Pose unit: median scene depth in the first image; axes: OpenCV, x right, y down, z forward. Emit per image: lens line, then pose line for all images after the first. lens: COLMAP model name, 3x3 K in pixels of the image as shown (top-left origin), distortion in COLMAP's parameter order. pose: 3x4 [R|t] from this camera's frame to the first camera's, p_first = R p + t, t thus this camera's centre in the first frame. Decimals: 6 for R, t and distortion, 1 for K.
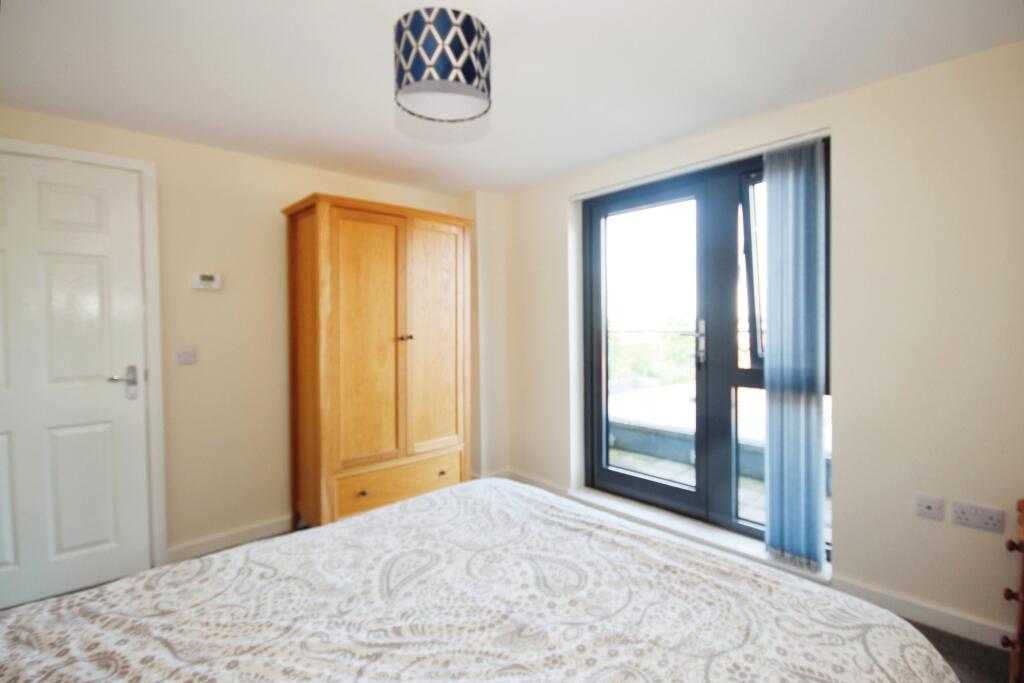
lens RADIAL K [[476.3, 0, 508.2], [0, 476.3, 323.0], [0, 0, 1]] dist [0.027401, -0.017227]
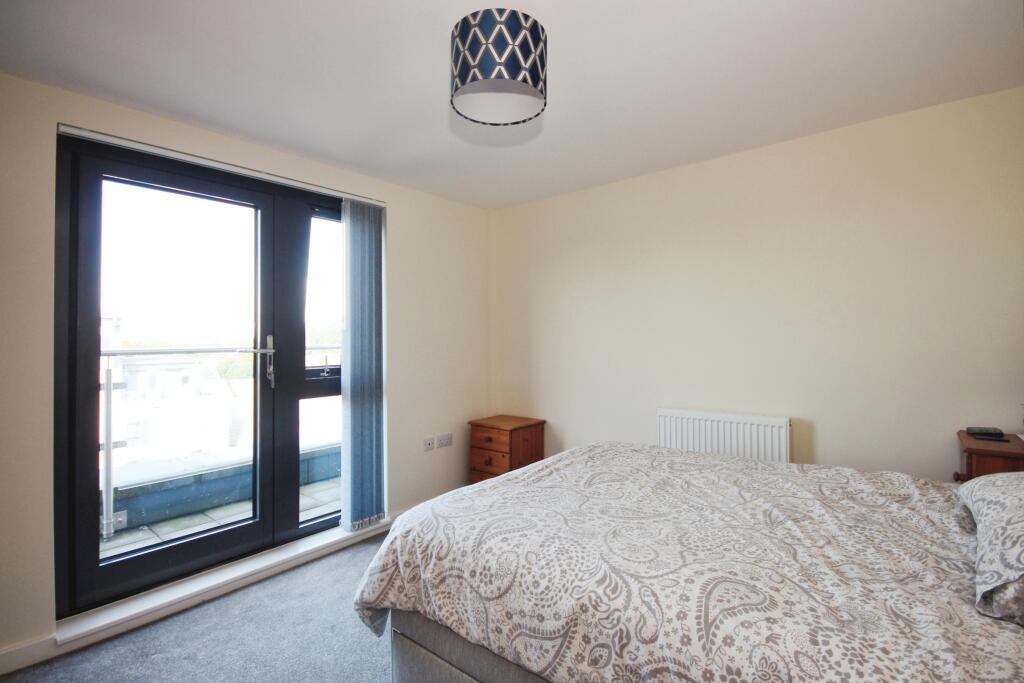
lens RADIAL K [[536.3, 0, 488.4], [0, 536.3, 342.9], [0, 0, 1]] dist [0.003618, 0.000630]
pose [[-0.161413, 0.015976, 0.986758, -0.745282], [0.024563, 0.999624, -0.012167, 0.031078], [-0.986581, 0.022274, -0.161745, 0.754515]]
